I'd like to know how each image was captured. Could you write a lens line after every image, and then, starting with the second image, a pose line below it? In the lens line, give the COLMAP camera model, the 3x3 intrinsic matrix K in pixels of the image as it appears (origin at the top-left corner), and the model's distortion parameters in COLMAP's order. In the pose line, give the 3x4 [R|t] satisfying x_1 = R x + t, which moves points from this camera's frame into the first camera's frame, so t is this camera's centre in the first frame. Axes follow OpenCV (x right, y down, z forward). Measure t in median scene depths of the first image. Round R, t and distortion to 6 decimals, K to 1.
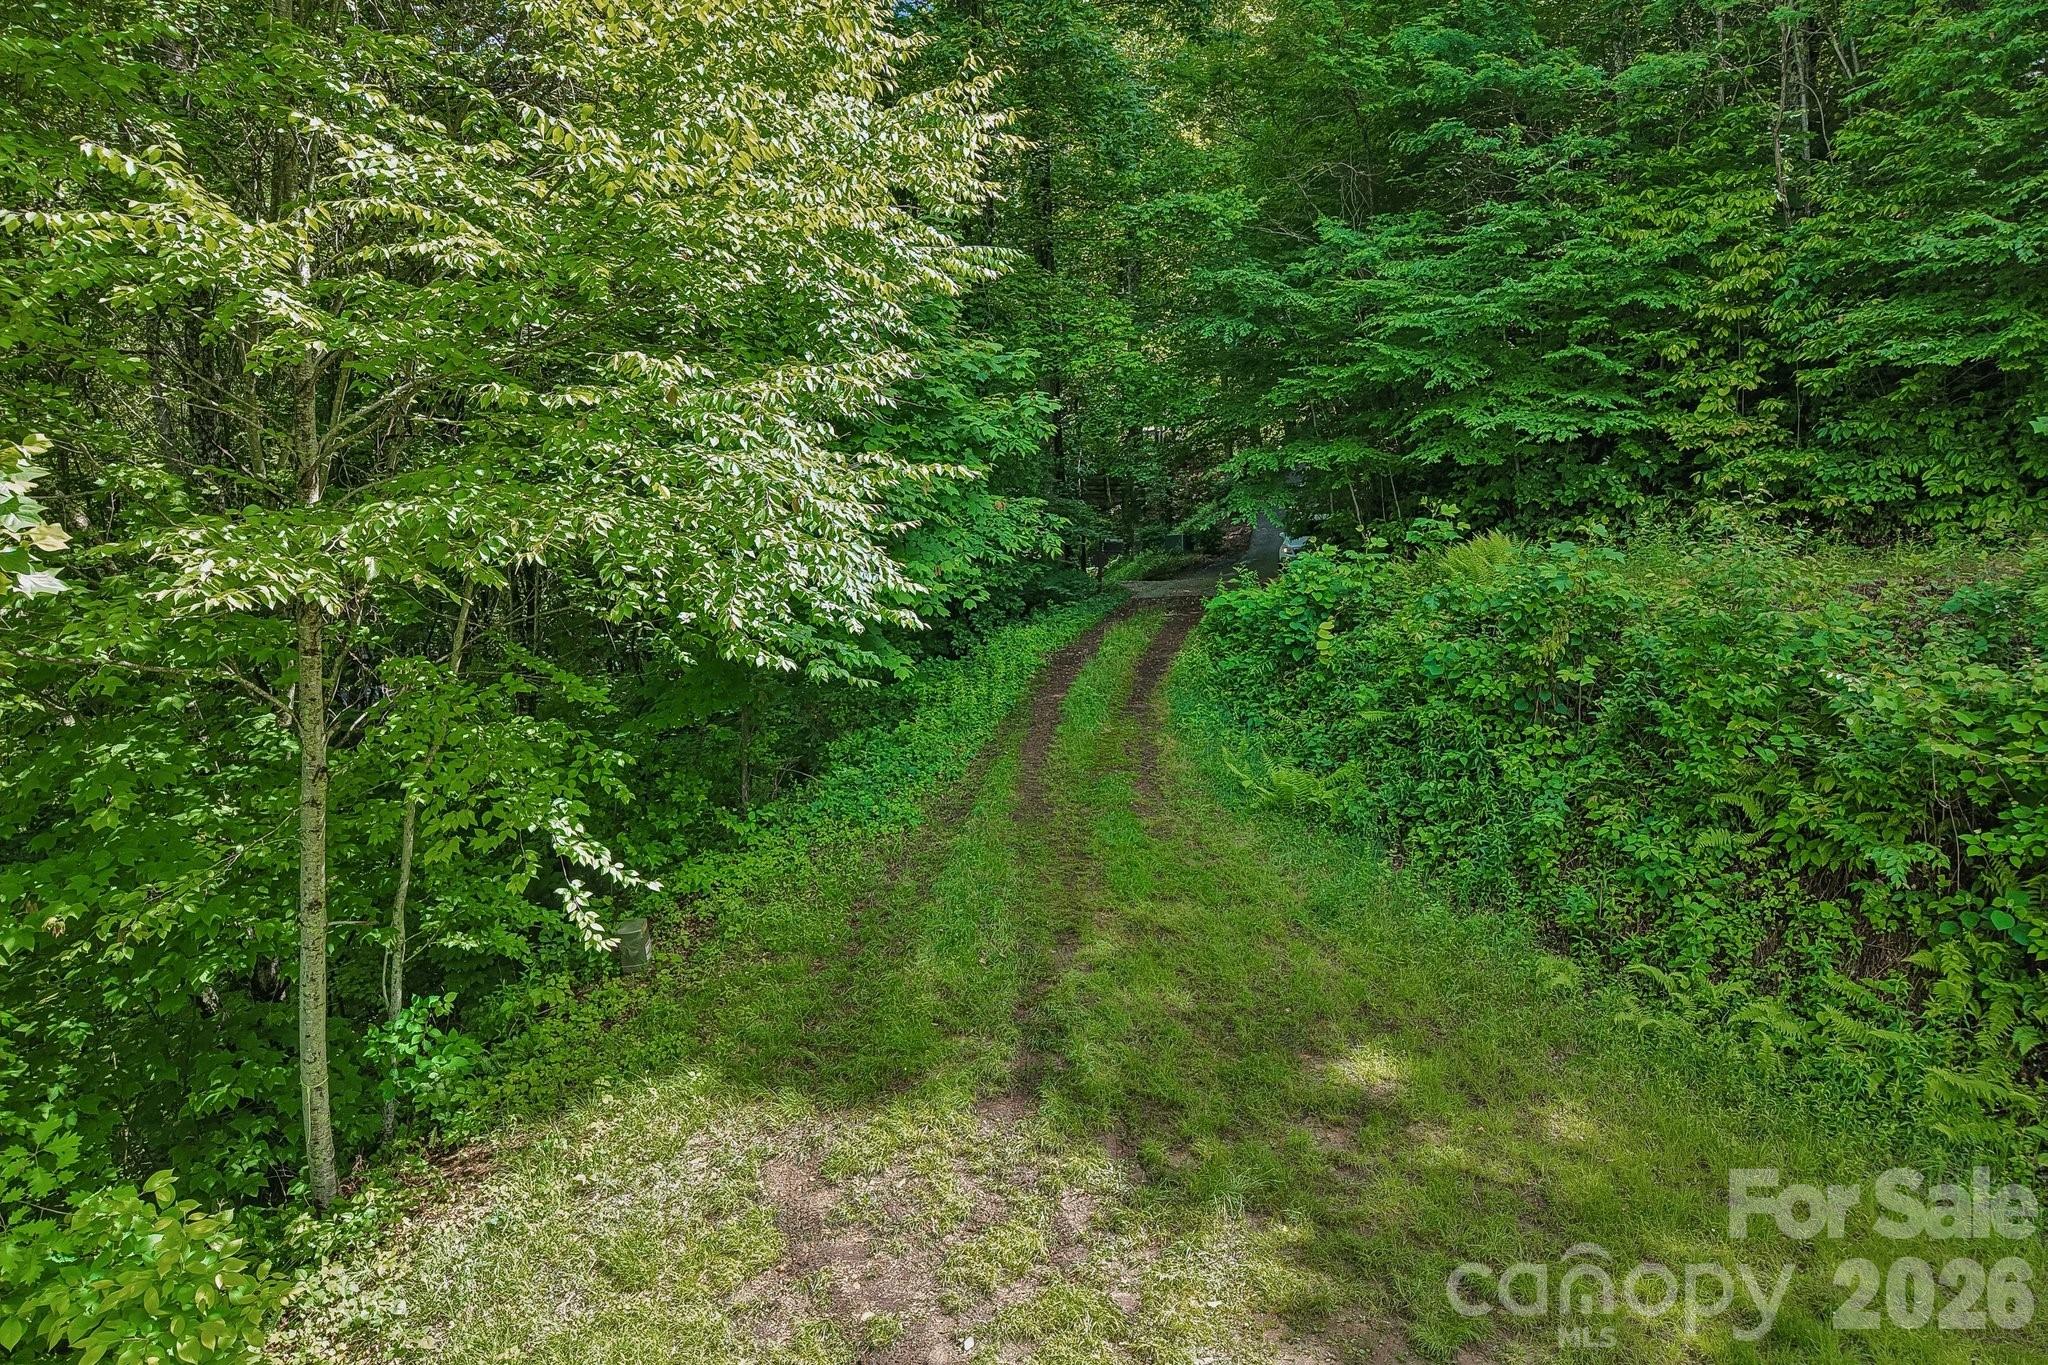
lens RADIAL K [[1381.9, 0, 1016.2], [0, 1381.9, 668.0], [0, 0, 1]] dist [0.053533, -0.061091]
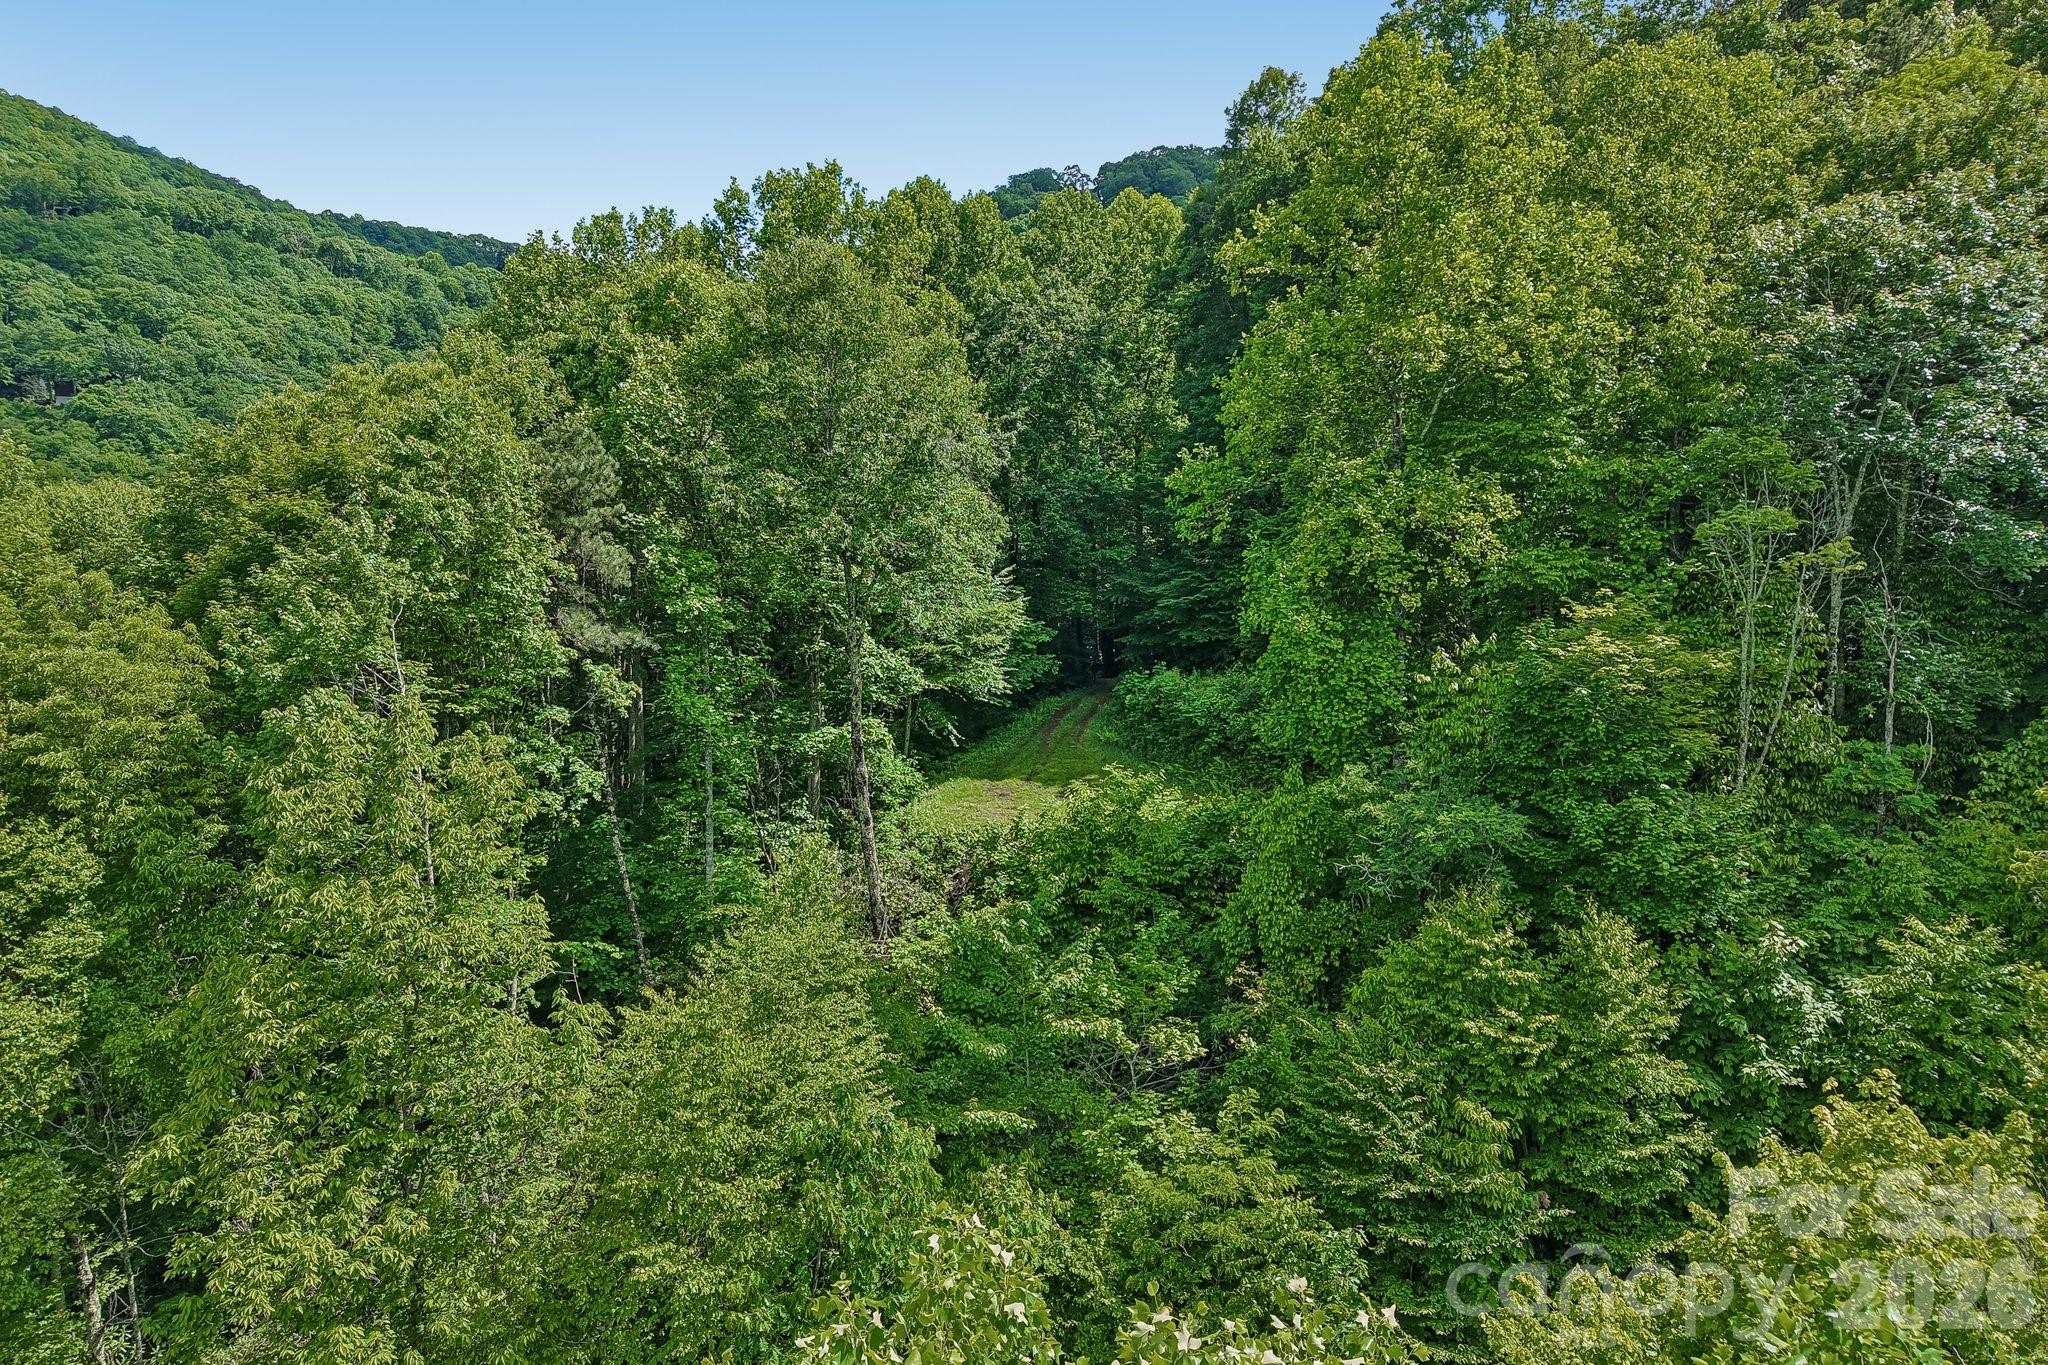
lens RADIAL K [[1372.4, 0, 1024.0], [0, 1372.4, 682.5], [0, 0, 1]] dist [0.001003, -0.000730]
pose [[0.996458, 0.006267, -0.083853, 0.335092], [-0.010360, 0.998771, -0.048466, 0.145034], [0.083446, 0.049163, 0.995299, -3.337206]]
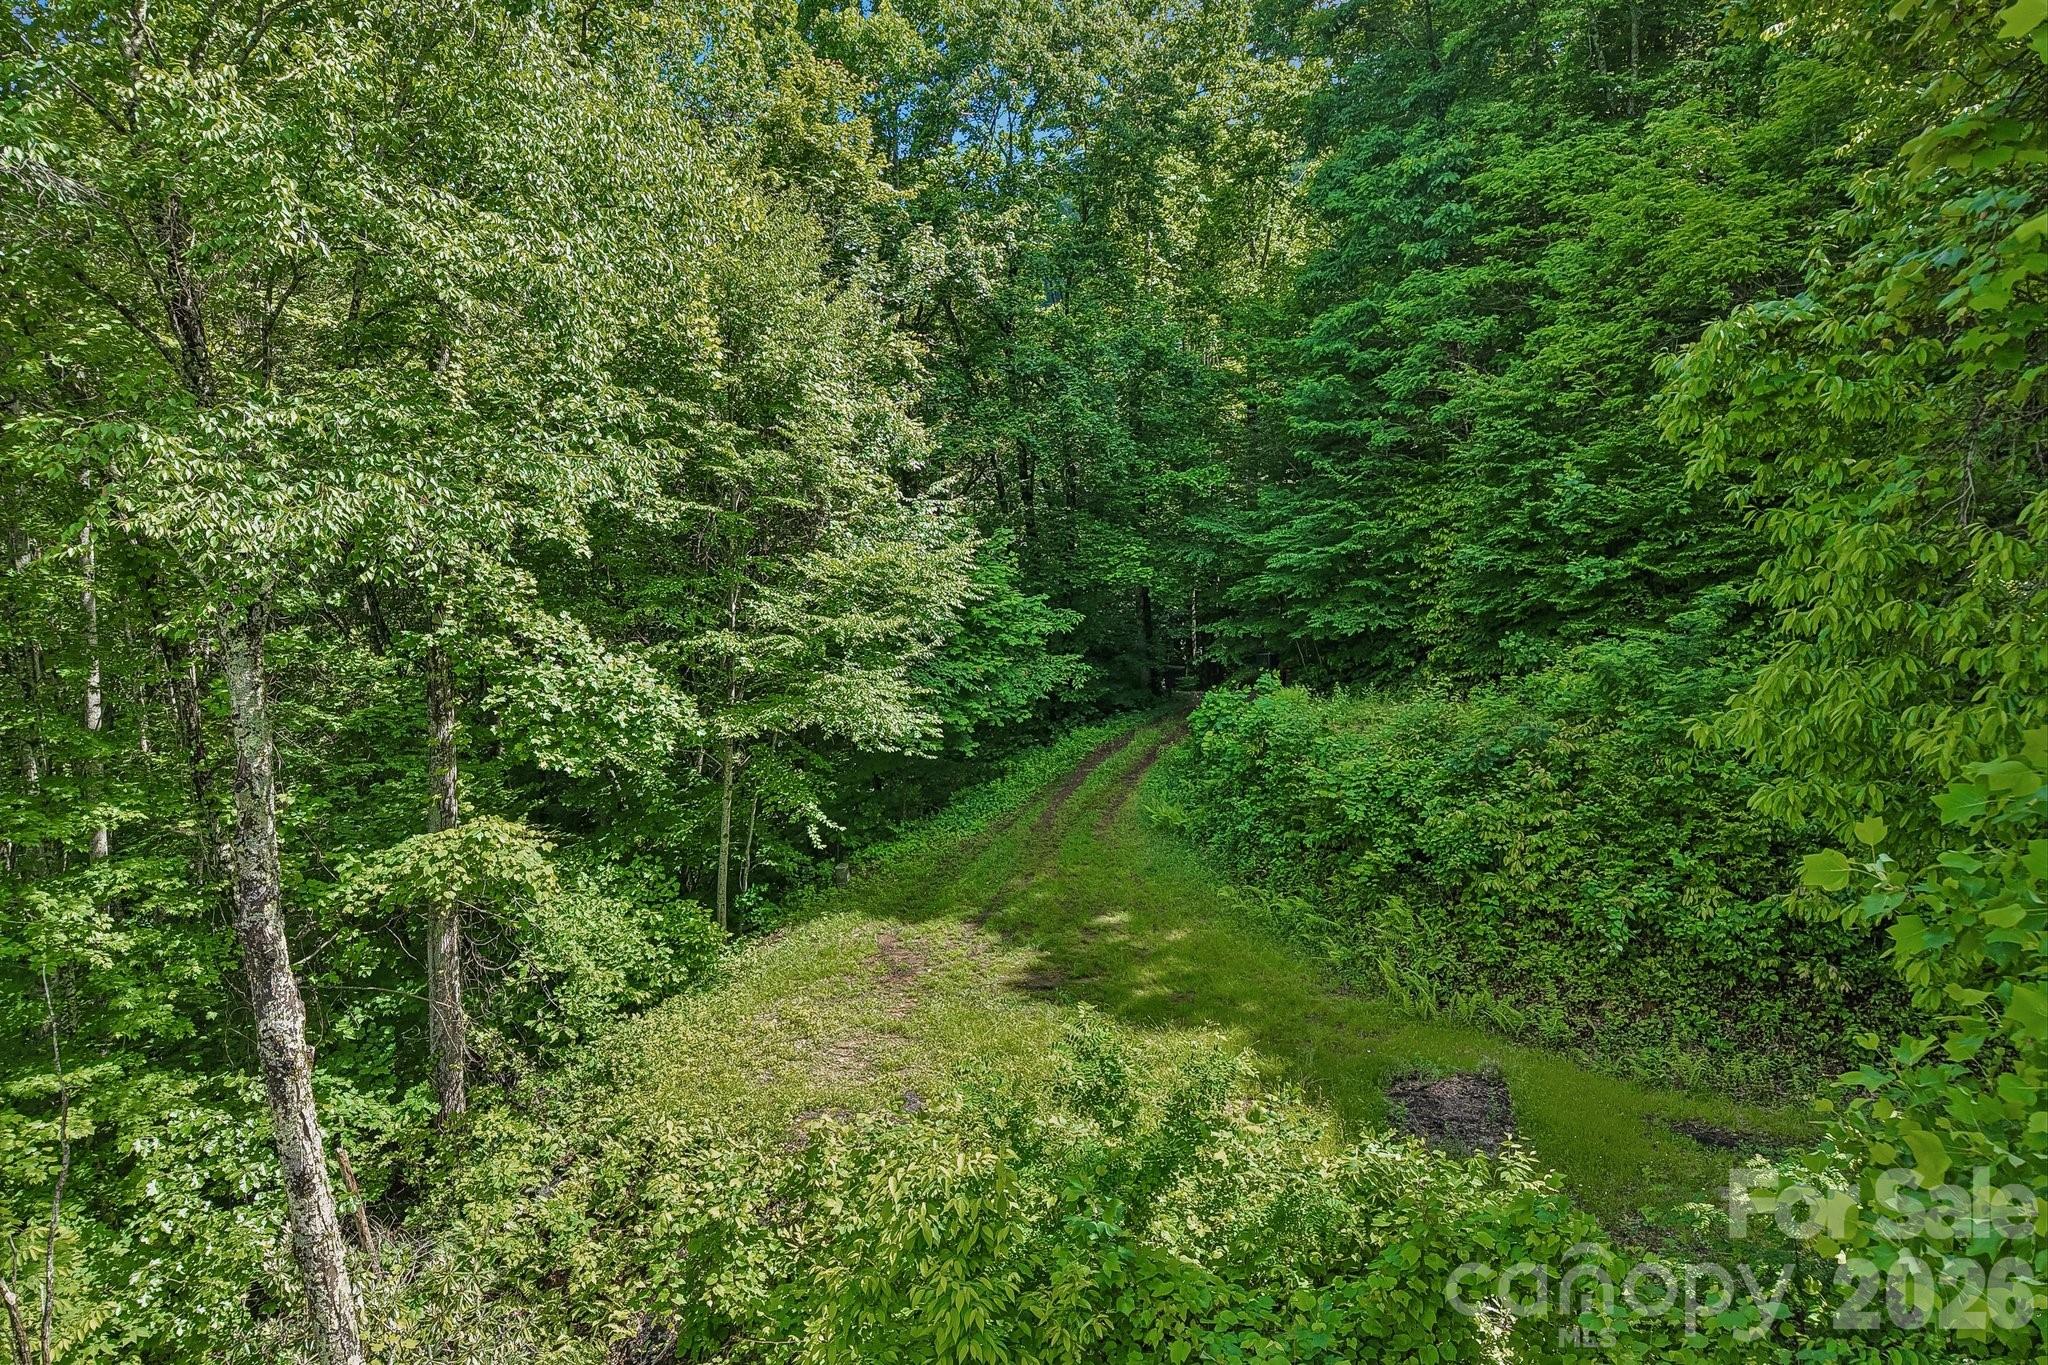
lens RADIAL K [[1381.9, 0, 1016.2], [0, 1381.9, 668.0], [0, 0, 1]] dist [0.053533, -0.061091]
pose [[0.983199, 0.008063, -0.182357, 0.409408], [-0.018636, 0.998238, -0.056338, -0.012743], [0.181581, 0.058790, 0.981617, -1.168151]]
